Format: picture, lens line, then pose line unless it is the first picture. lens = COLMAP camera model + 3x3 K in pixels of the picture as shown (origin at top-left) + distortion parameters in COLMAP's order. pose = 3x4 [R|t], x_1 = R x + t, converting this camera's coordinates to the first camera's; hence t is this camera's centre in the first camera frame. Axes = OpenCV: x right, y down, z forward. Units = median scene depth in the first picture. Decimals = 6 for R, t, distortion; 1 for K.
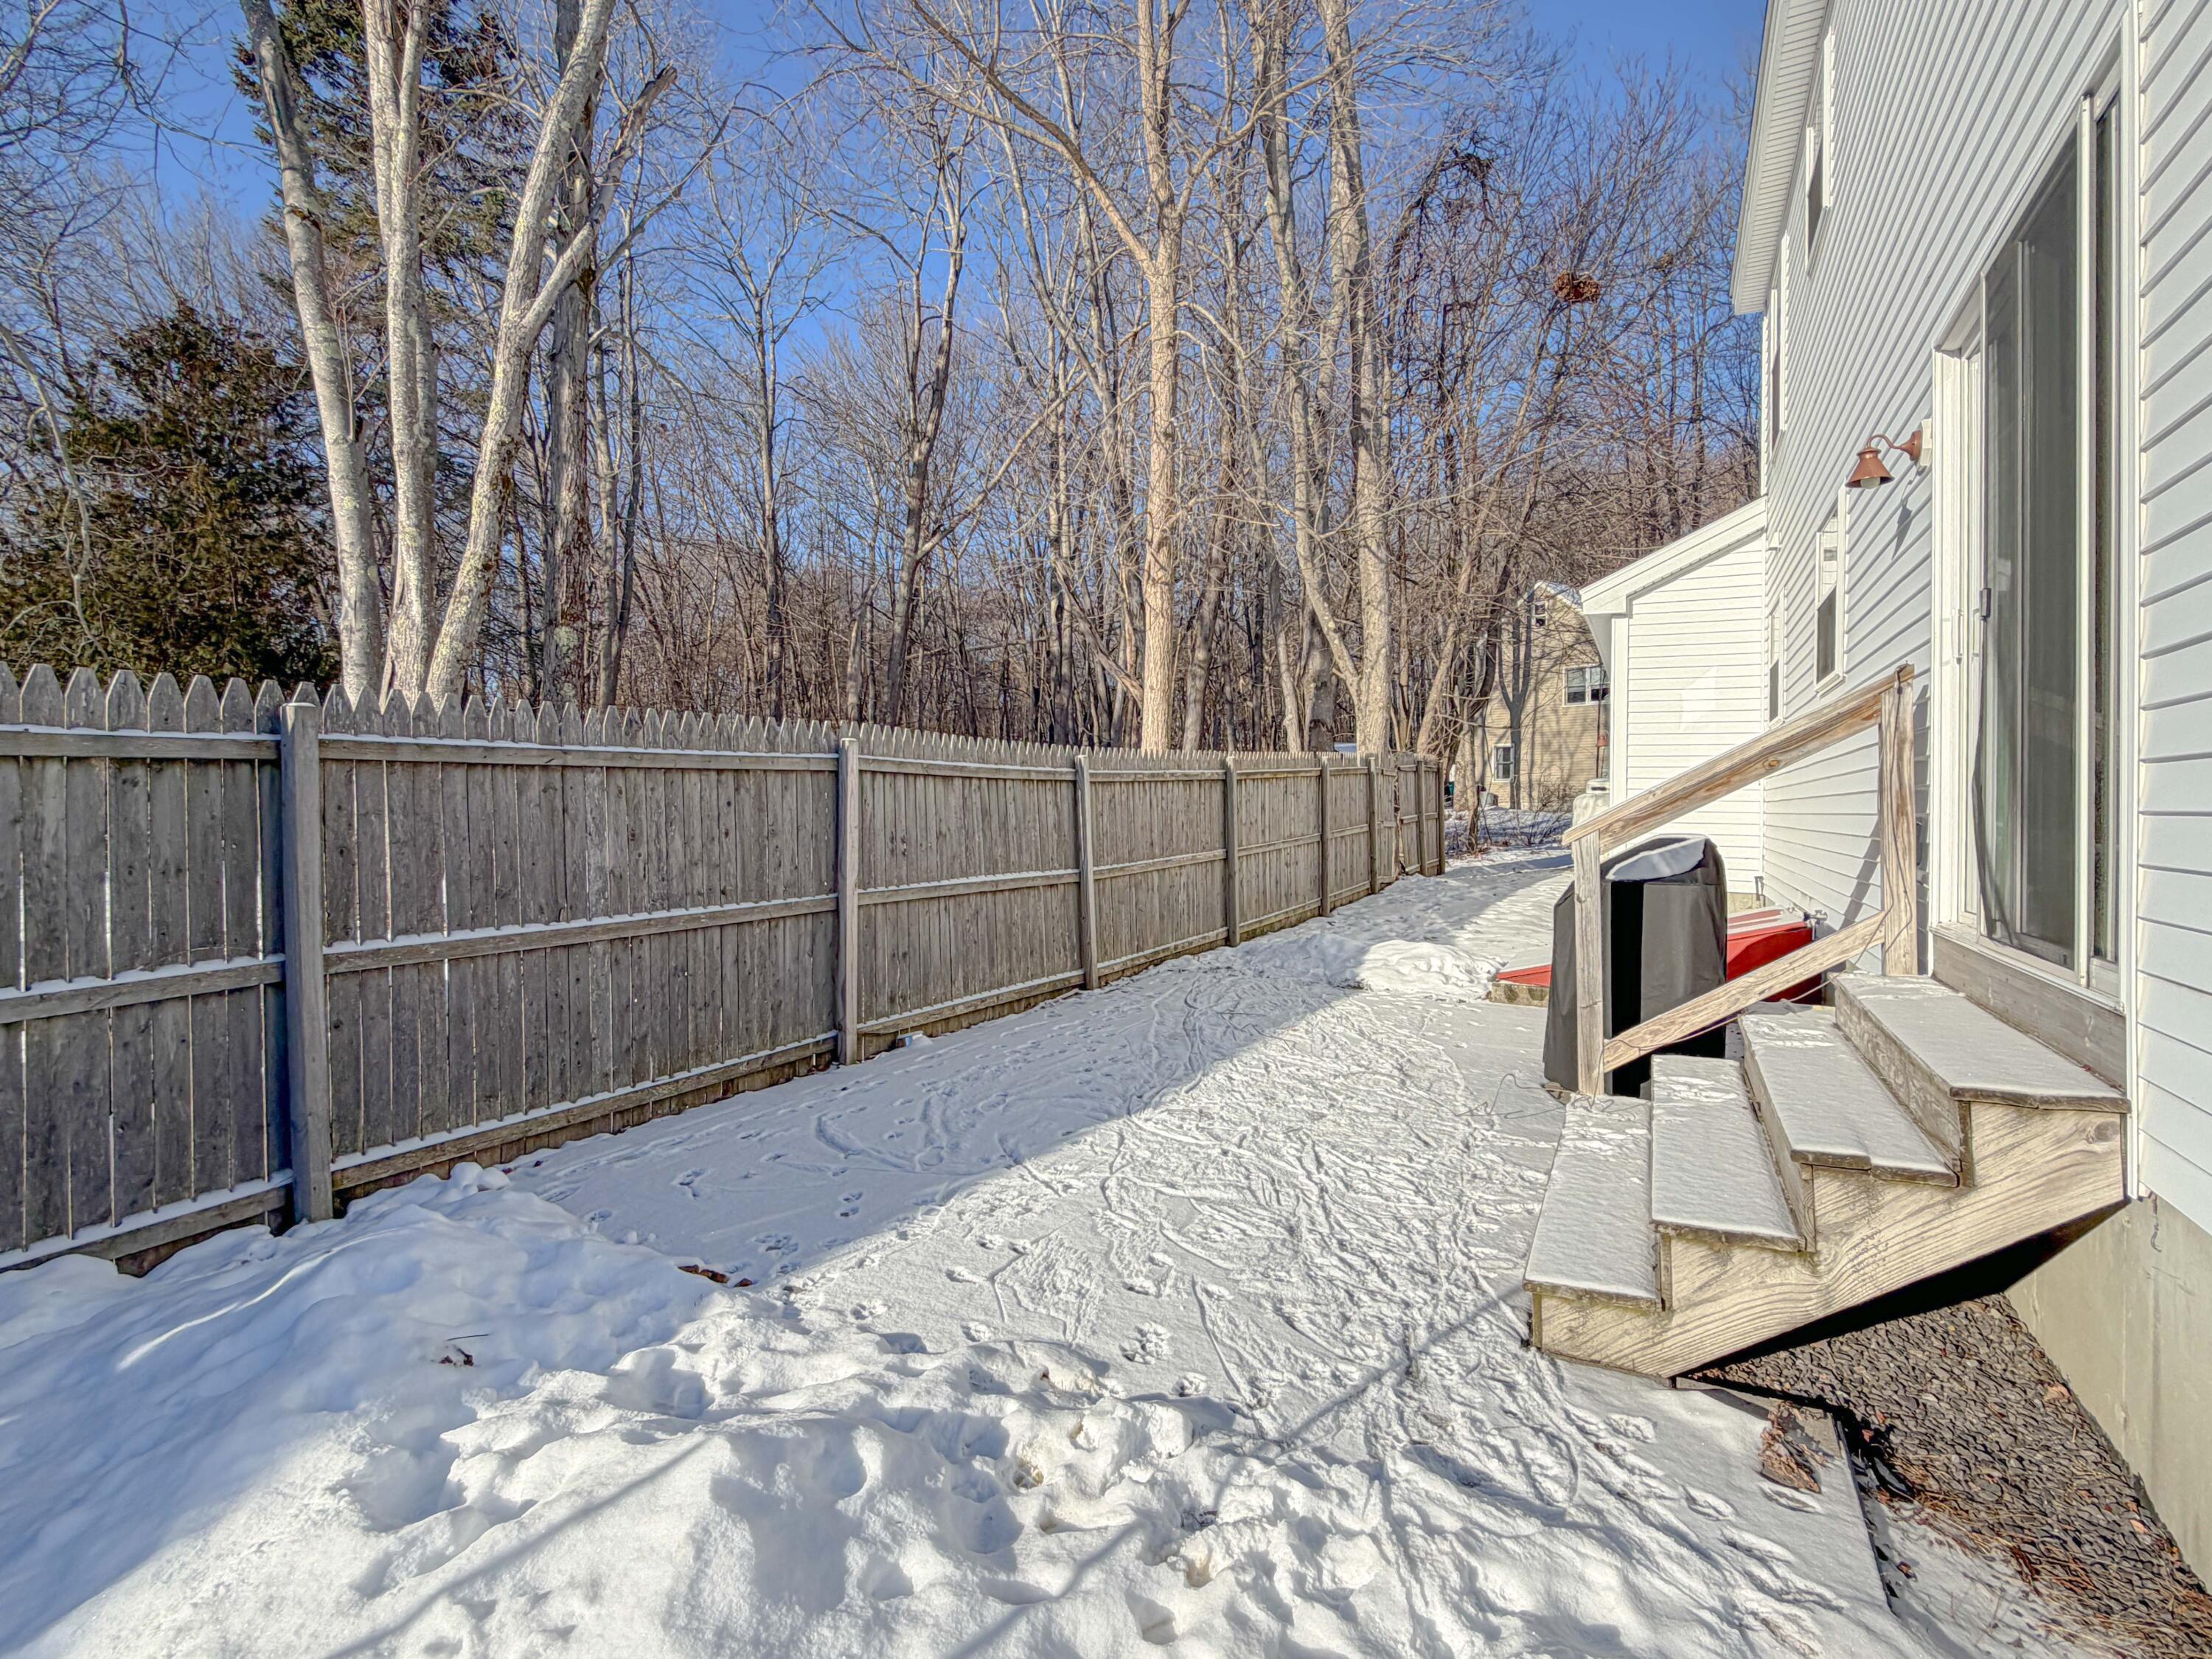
lens RADIAL K [[1134.3, 0, 1096.6], [0, 1134.3, 780.0], [0, 0, 1]] dist [-0.001347, -0.000655]
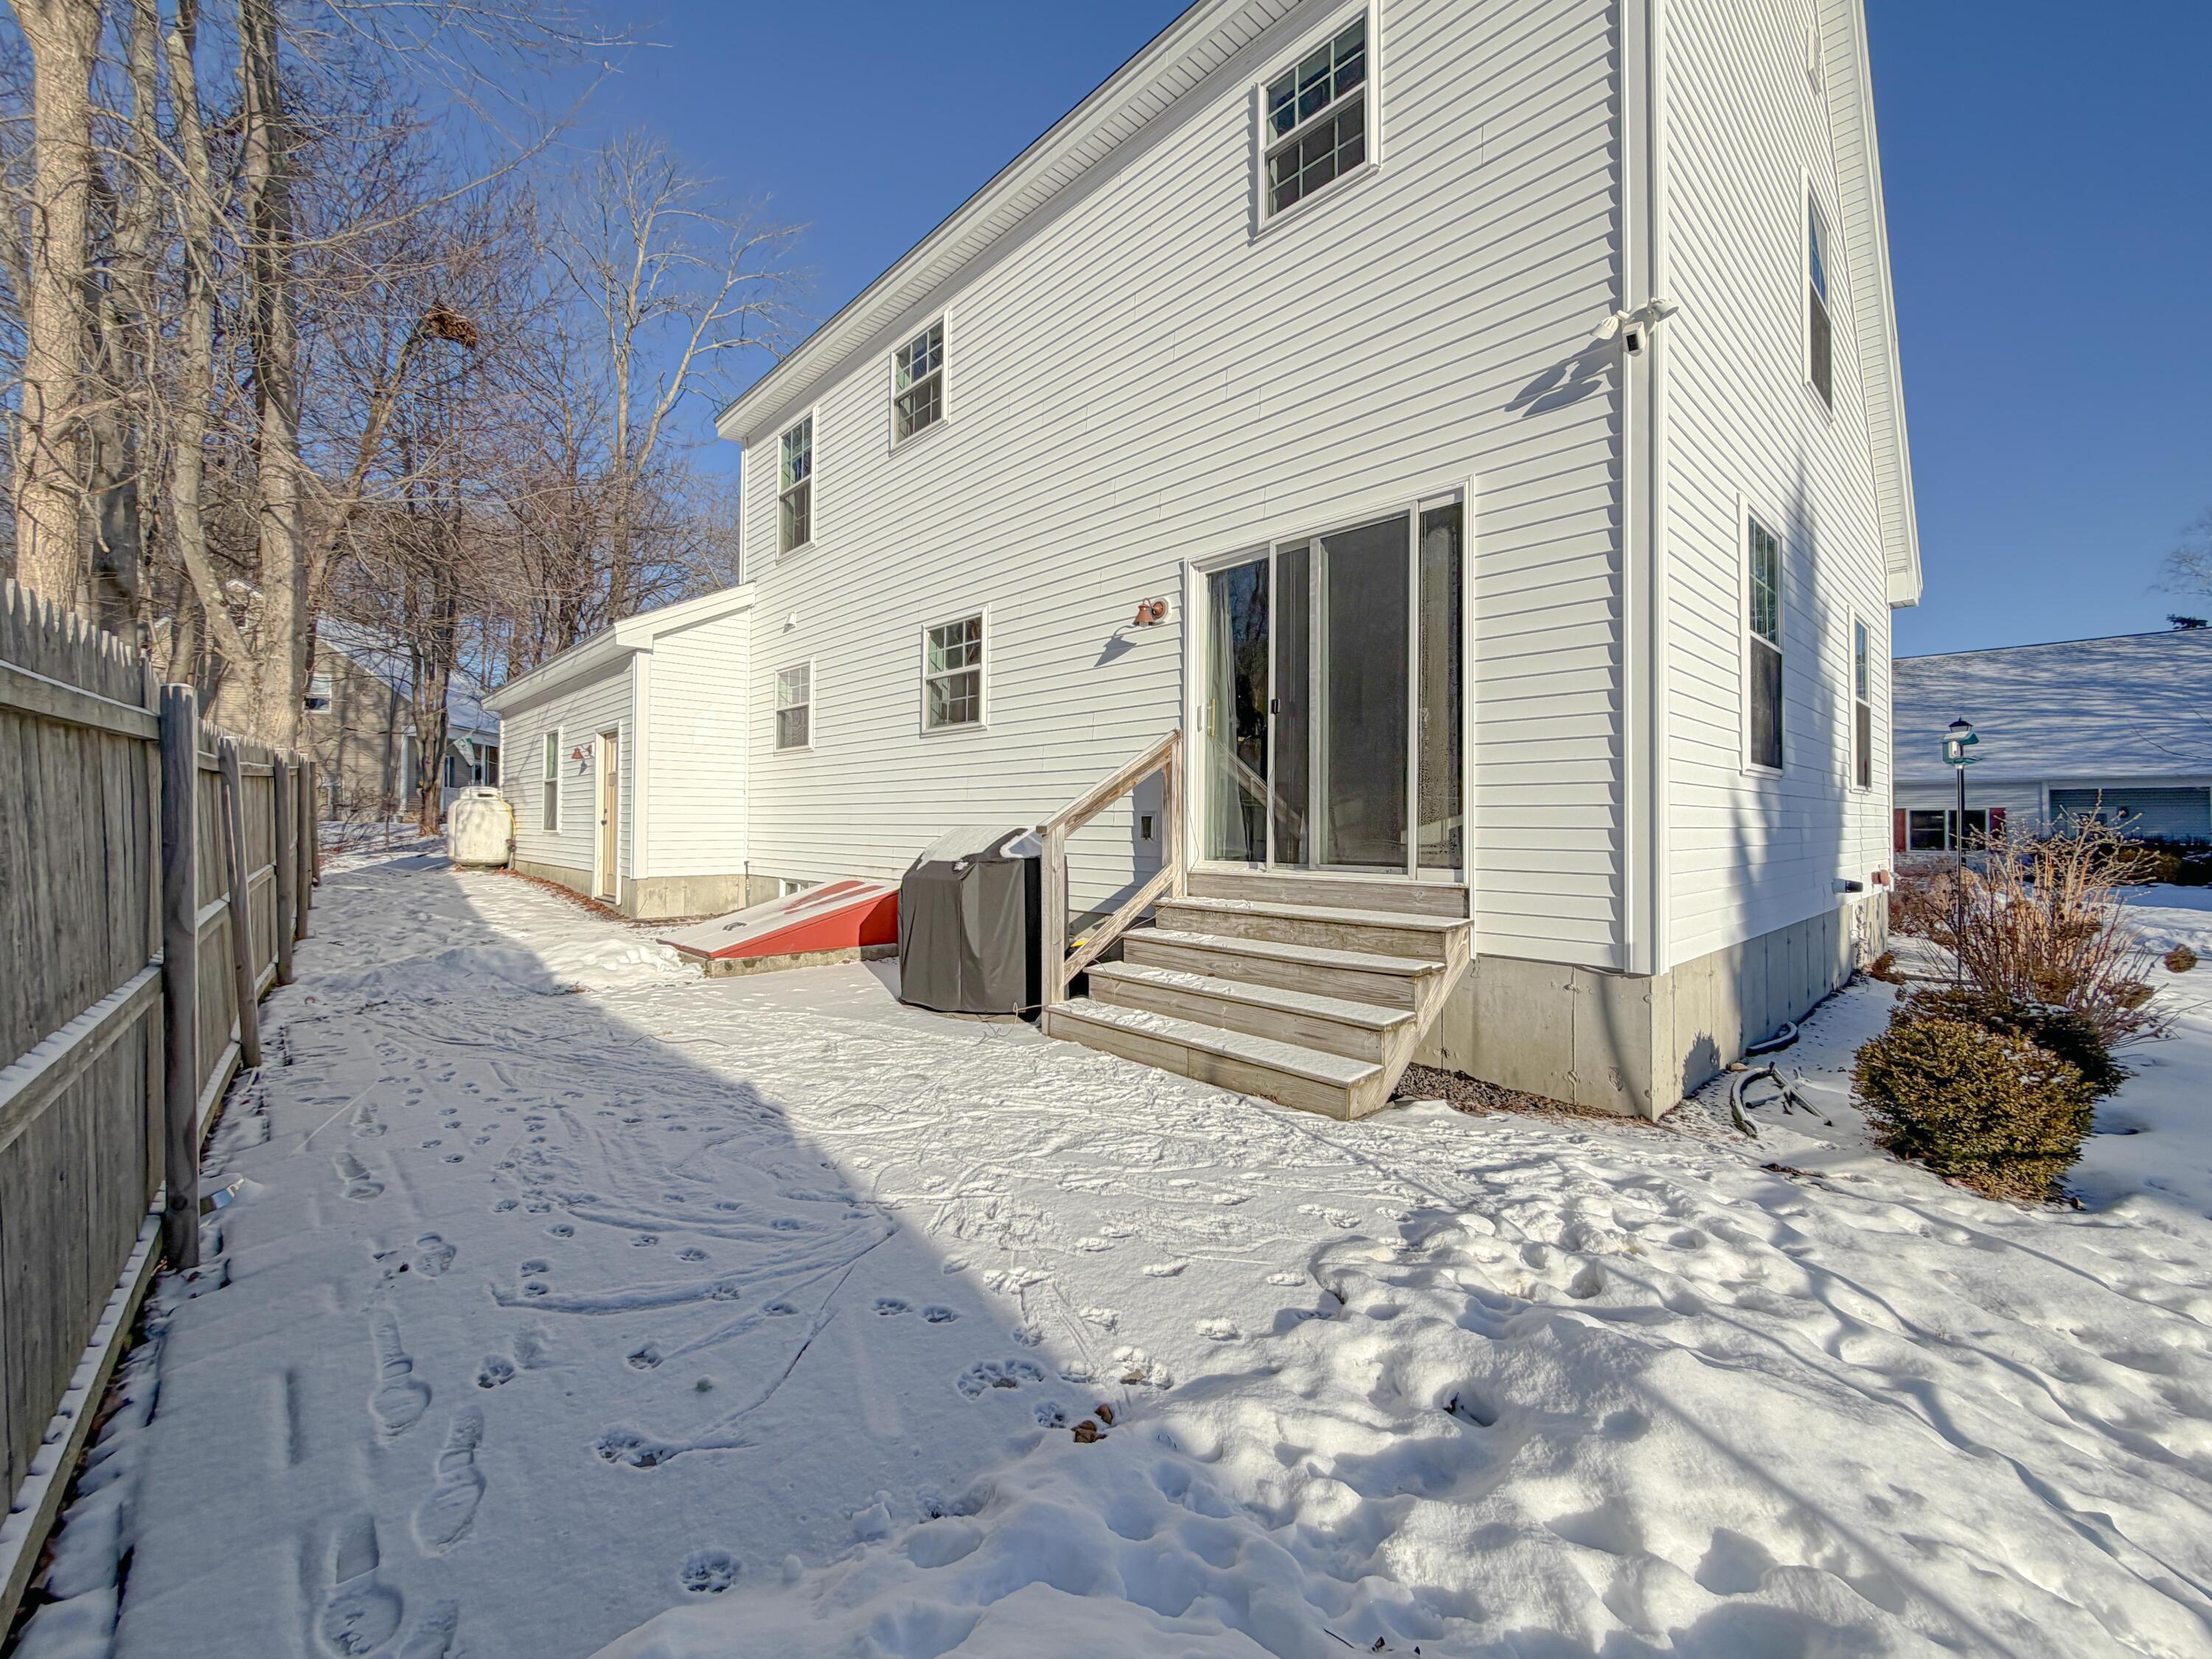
lens RADIAL K [[883.5, 0, 1096.6], [0, 883.5, 818.1], [0, 0, 1]] dist [-0.000112, 0.000269]
pose [[0.346510, -0.007464, 0.938017, -0.573512], [-0.017881, 0.999734, 0.014560, 0.019565], [-0.937876, -0.021818, 0.346284, 0.527261]]
